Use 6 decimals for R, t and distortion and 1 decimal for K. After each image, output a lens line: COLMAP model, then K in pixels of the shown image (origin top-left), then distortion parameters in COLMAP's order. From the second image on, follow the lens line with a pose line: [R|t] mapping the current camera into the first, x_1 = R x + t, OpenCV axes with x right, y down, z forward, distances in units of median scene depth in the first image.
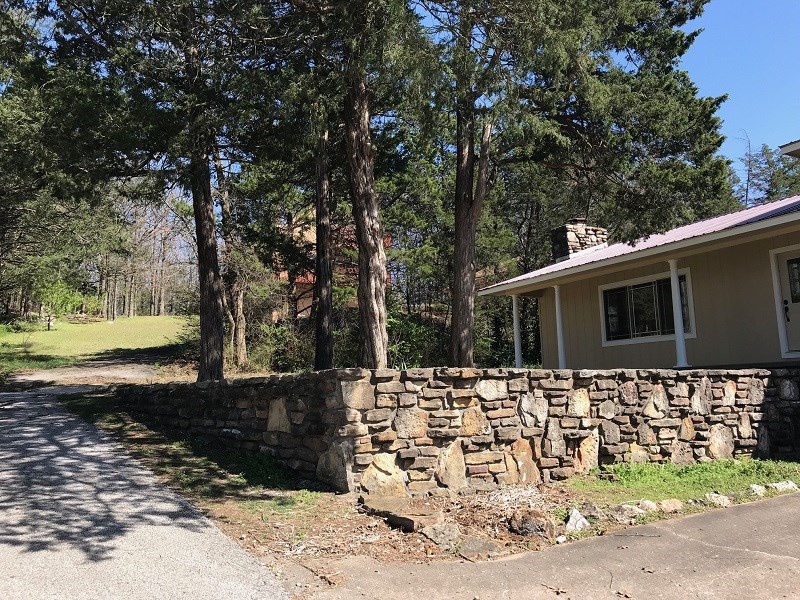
lens RADIAL K [[658.8, 0, 399.7], [0, 658.8, 298.7], [0, 0, 1]] dist [0.029794, -0.011978]
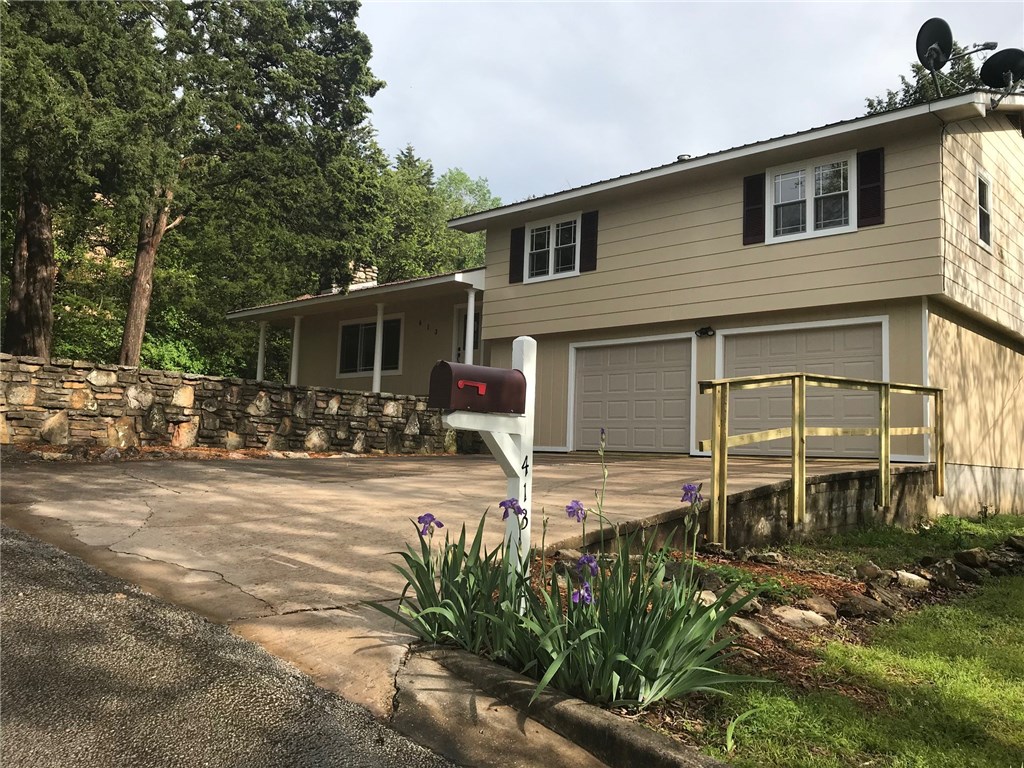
lens RADIAL K [[843.3, 0, 513.3], [0, 843.3, 386.8], [0, 0, 1]] dist [0.029794, -0.011978]
pose [[0.953011, 0.083224, 0.291280, 0.415237], [-0.100728, 0.993869, 0.045597, -0.010369], [-0.285699, -0.072795, 0.955551, -0.866893]]
